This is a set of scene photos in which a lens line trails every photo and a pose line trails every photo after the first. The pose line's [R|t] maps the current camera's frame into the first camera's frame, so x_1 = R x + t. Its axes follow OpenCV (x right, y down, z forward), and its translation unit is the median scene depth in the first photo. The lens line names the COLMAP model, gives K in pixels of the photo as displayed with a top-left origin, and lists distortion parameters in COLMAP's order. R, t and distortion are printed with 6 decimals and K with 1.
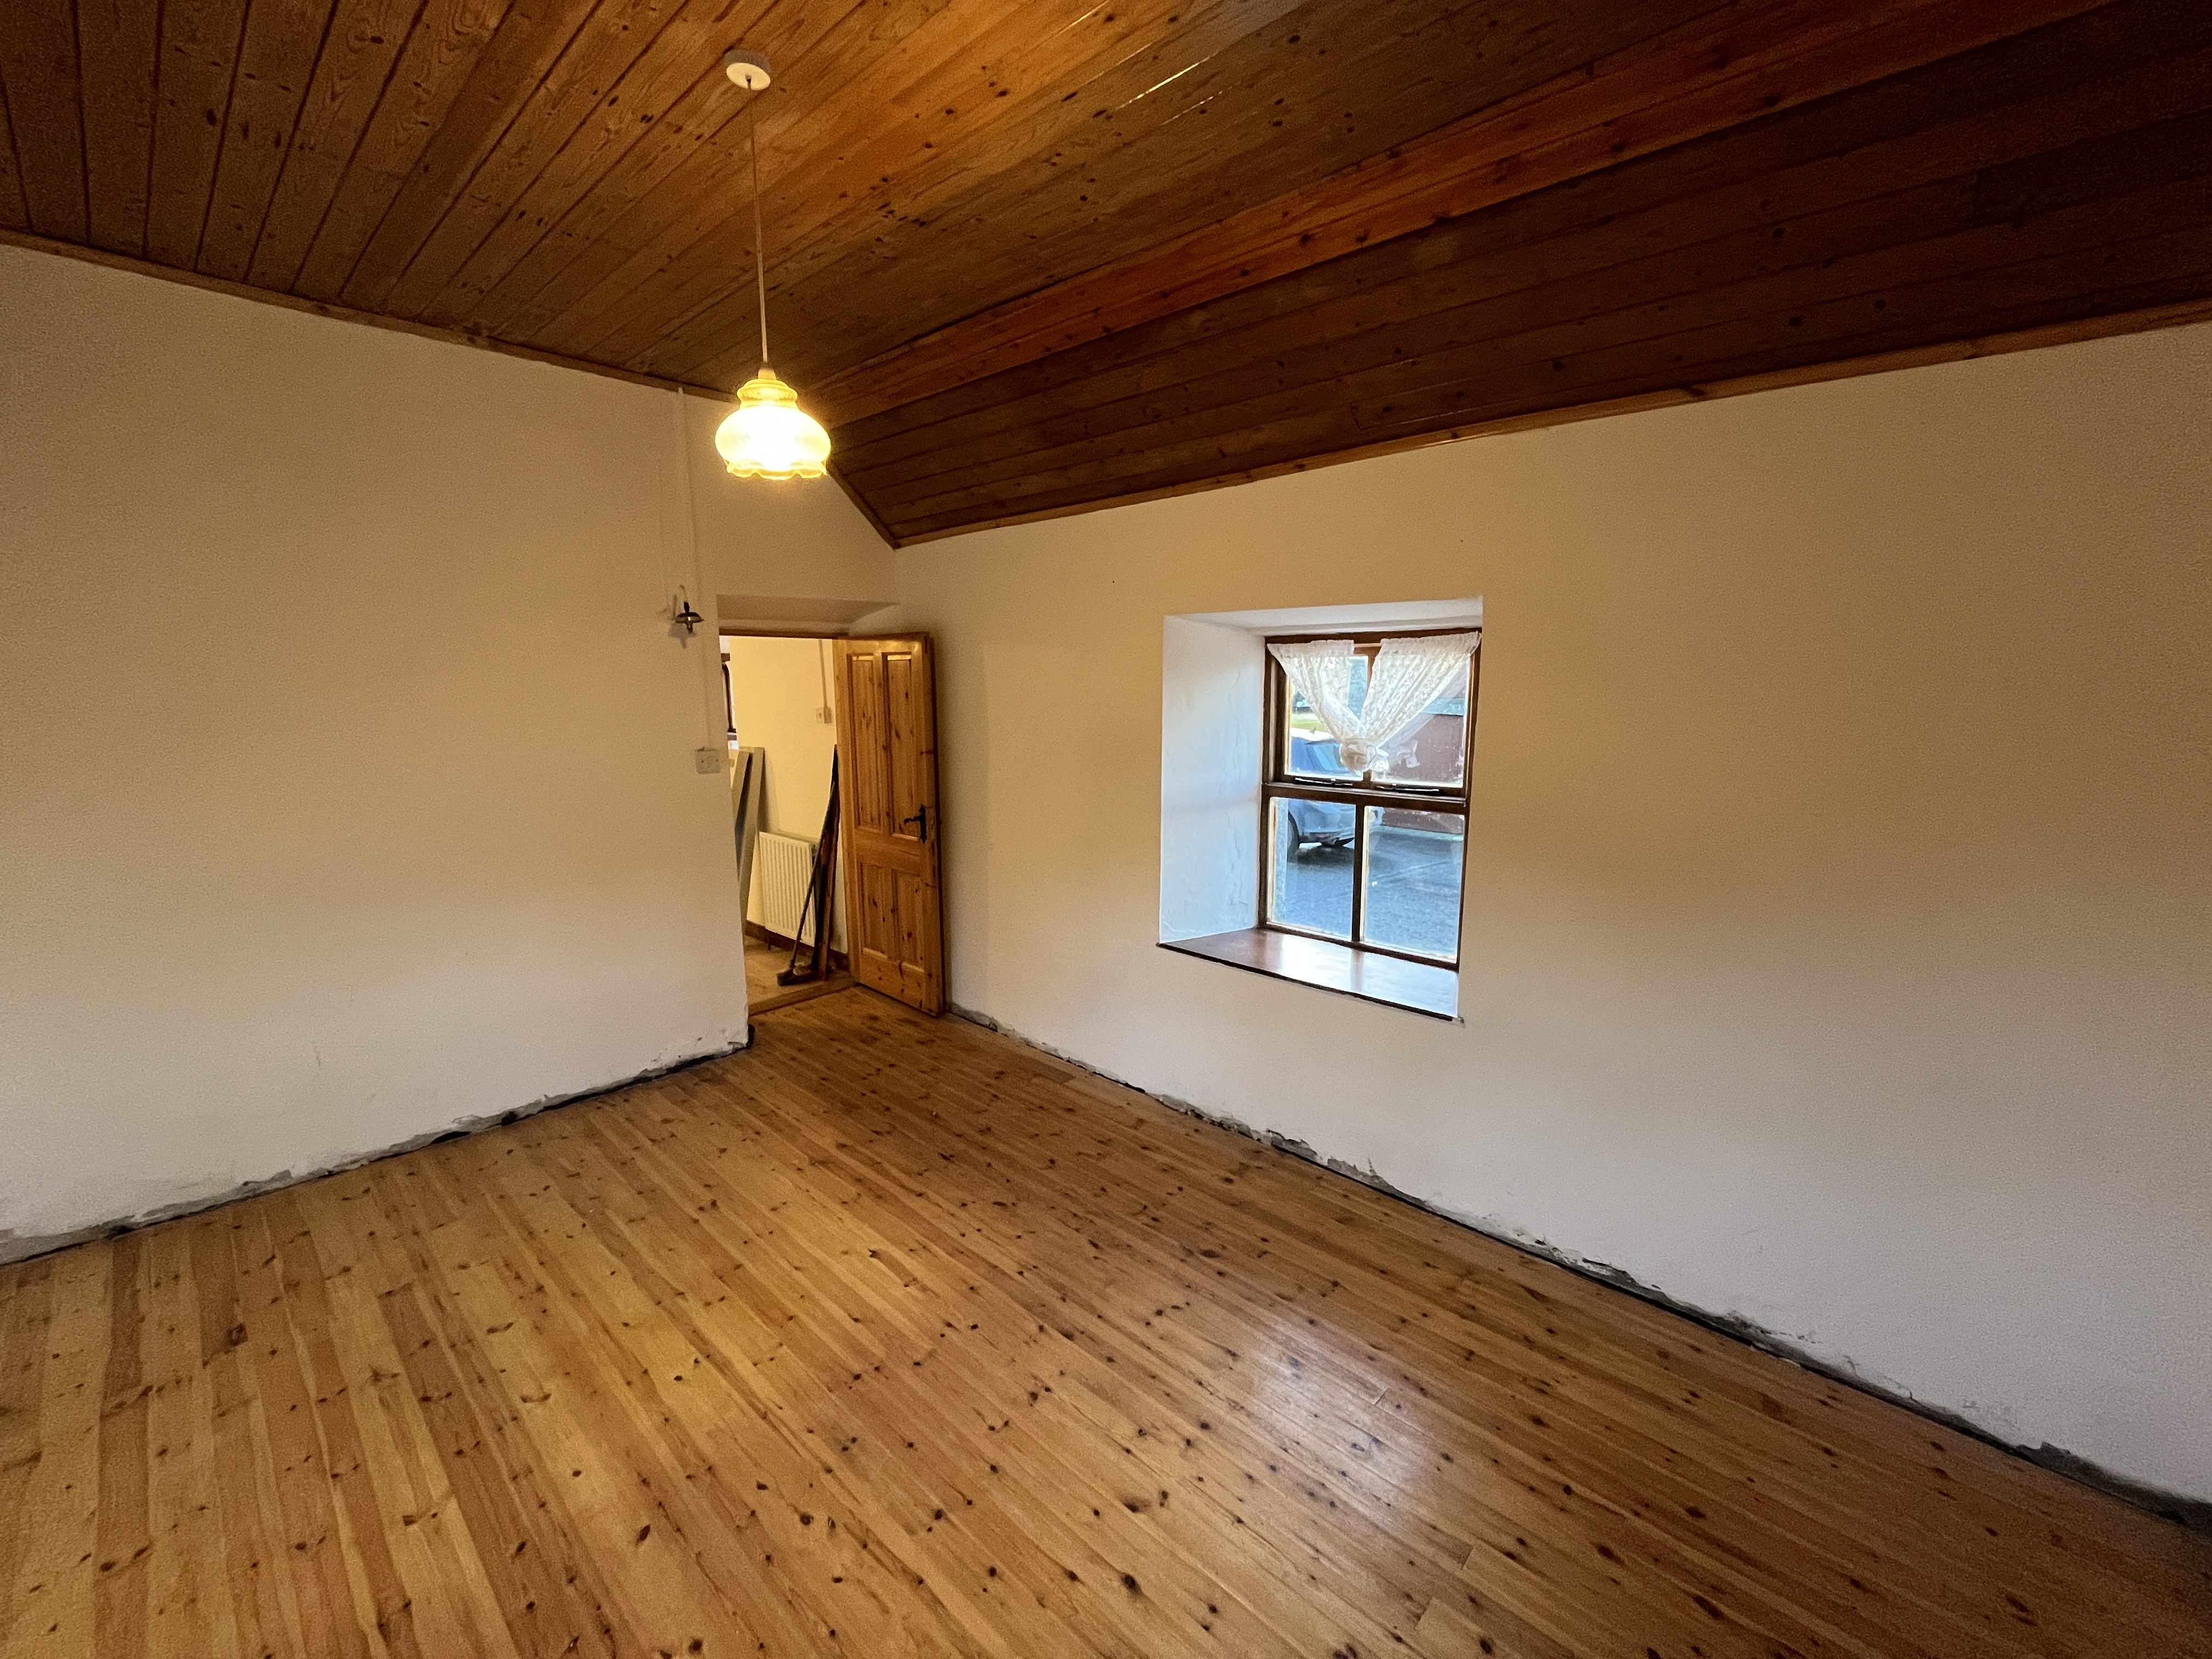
lens RADIAL K [[898.5, 0, 1104.0], [0, 898.5, 828.6], [0, 0, 1]] dist [-0.002108, -0.000001]
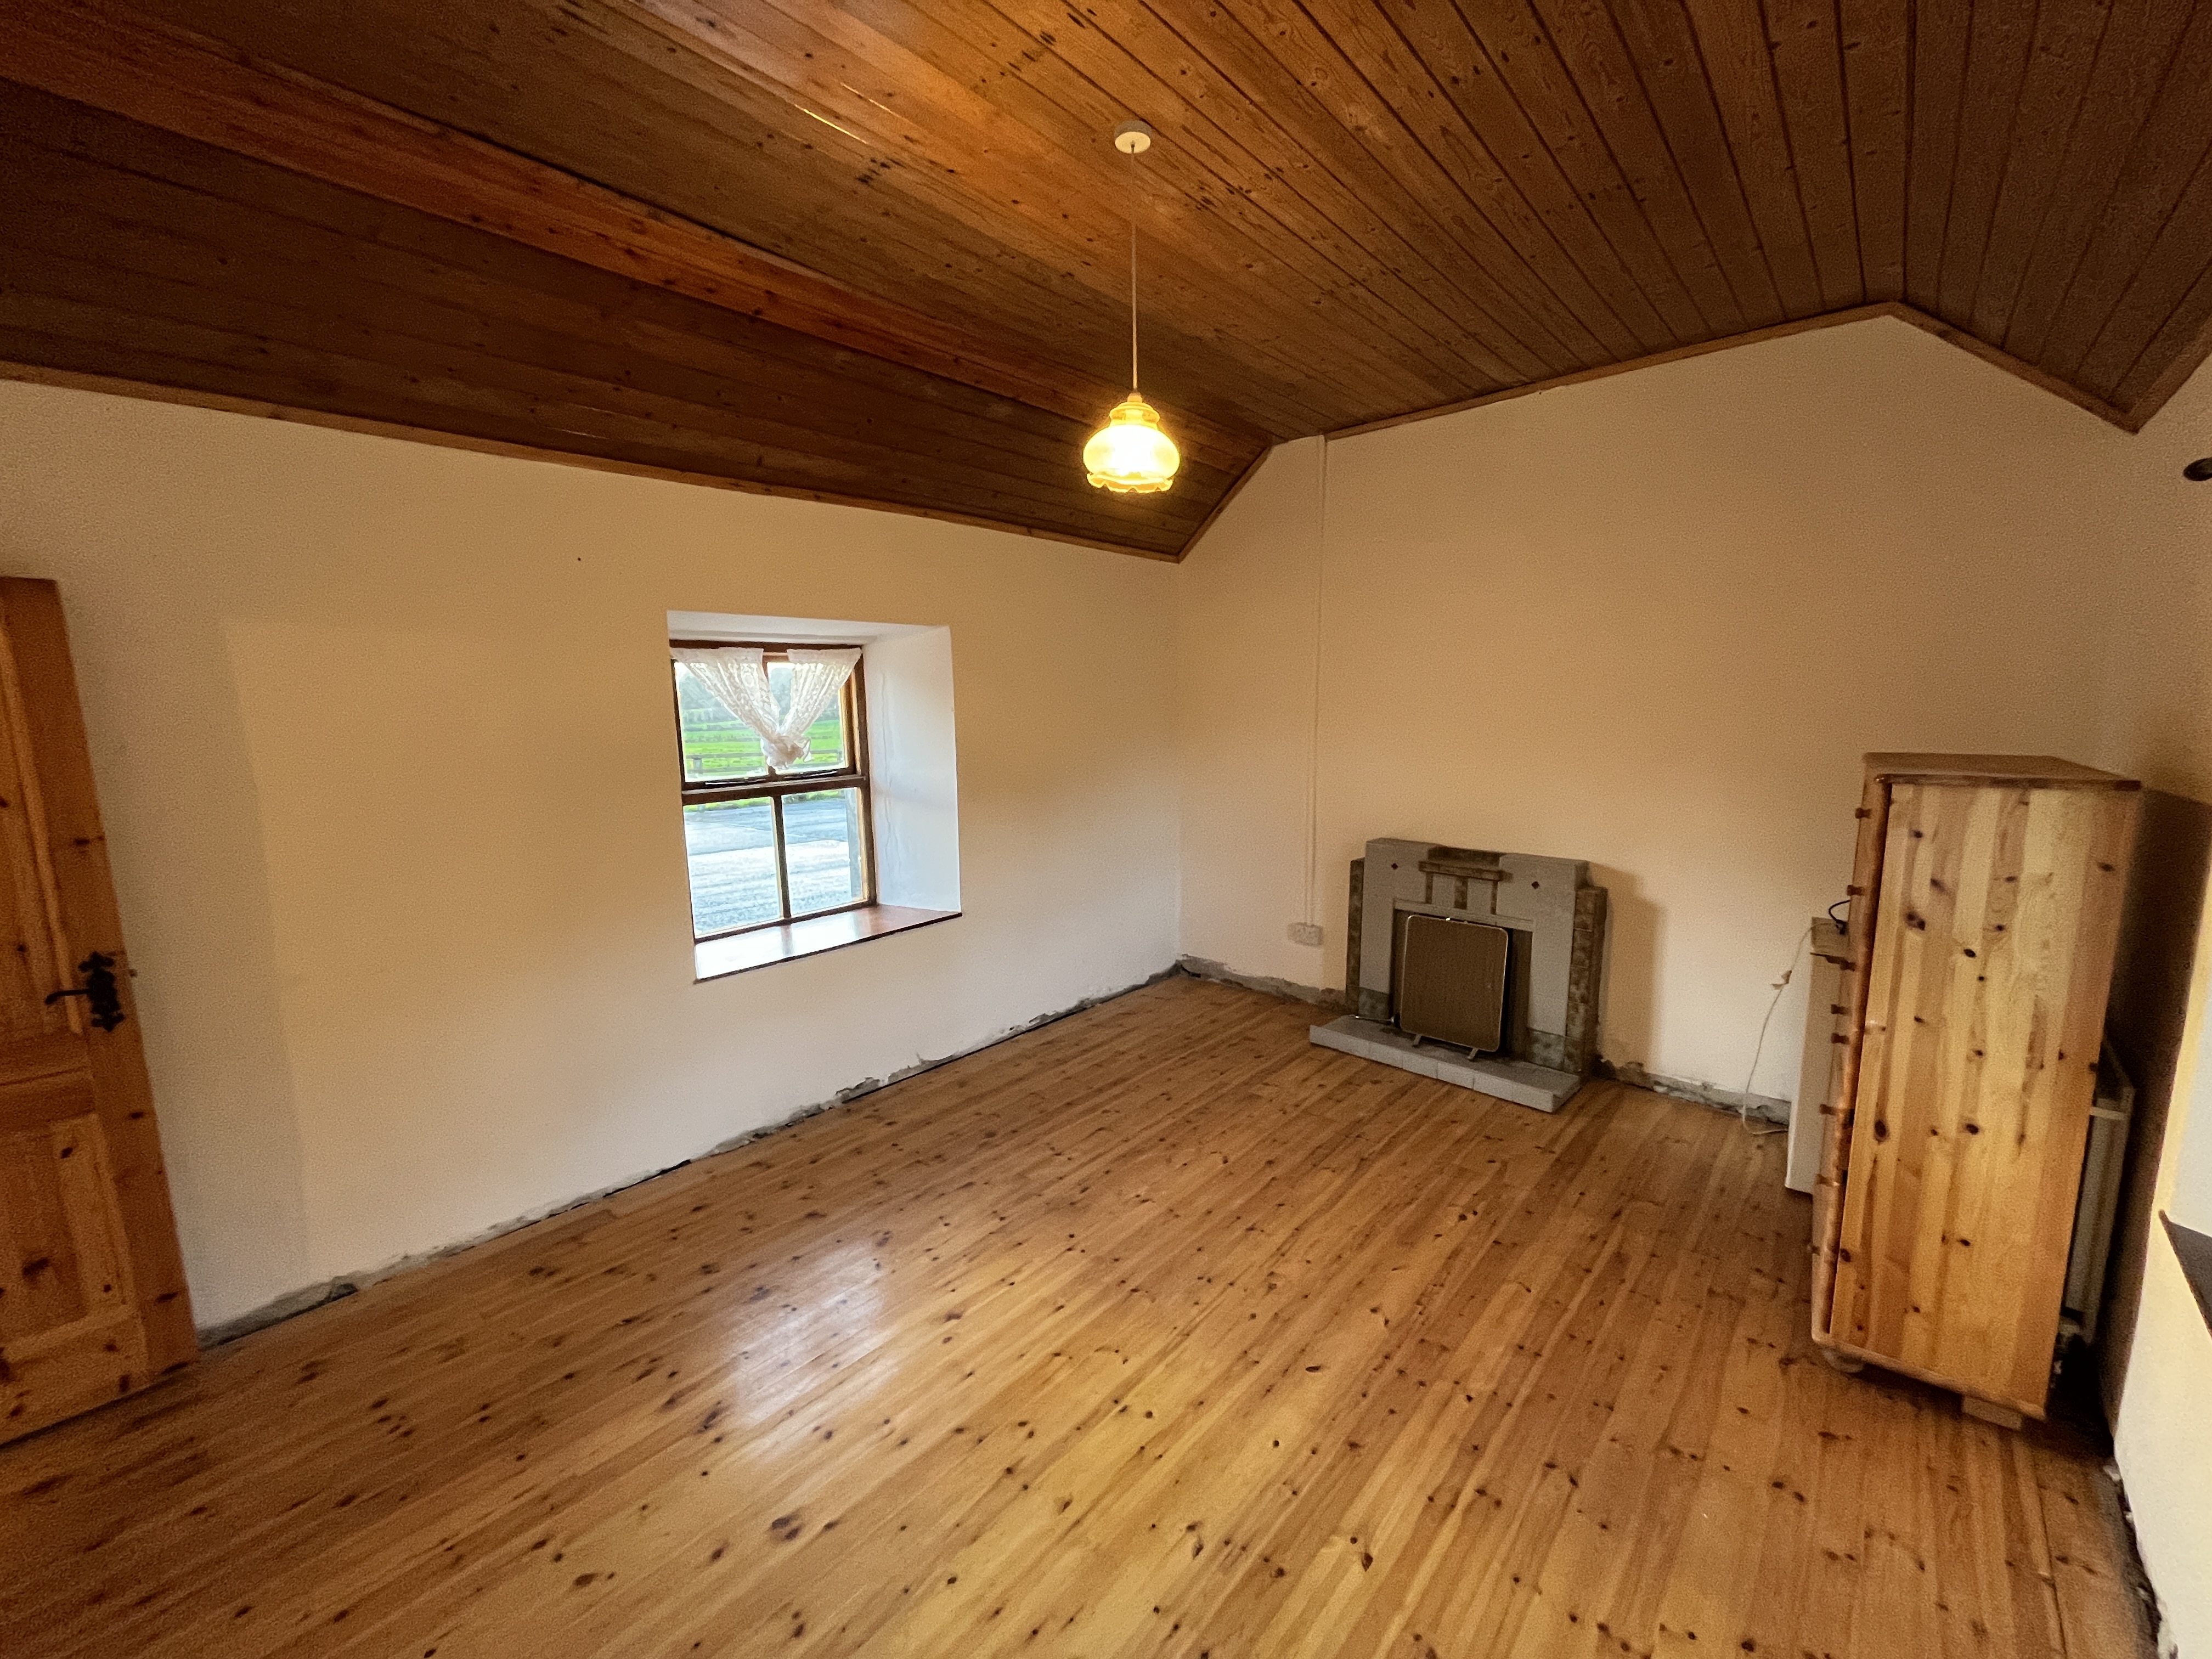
lens RADIAL K [[898.5, 0, 1104.0], [0, 898.5, 828.6], [0, 0, 1]] dist [-0.002108, -0.000001]
pose [[-0.022205, -0.147565, 0.988803, -1.029617], [0.181666, 0.971986, 0.149135, -0.097763], [-0.983109, 0.182944, 0.005225, 0.735135]]
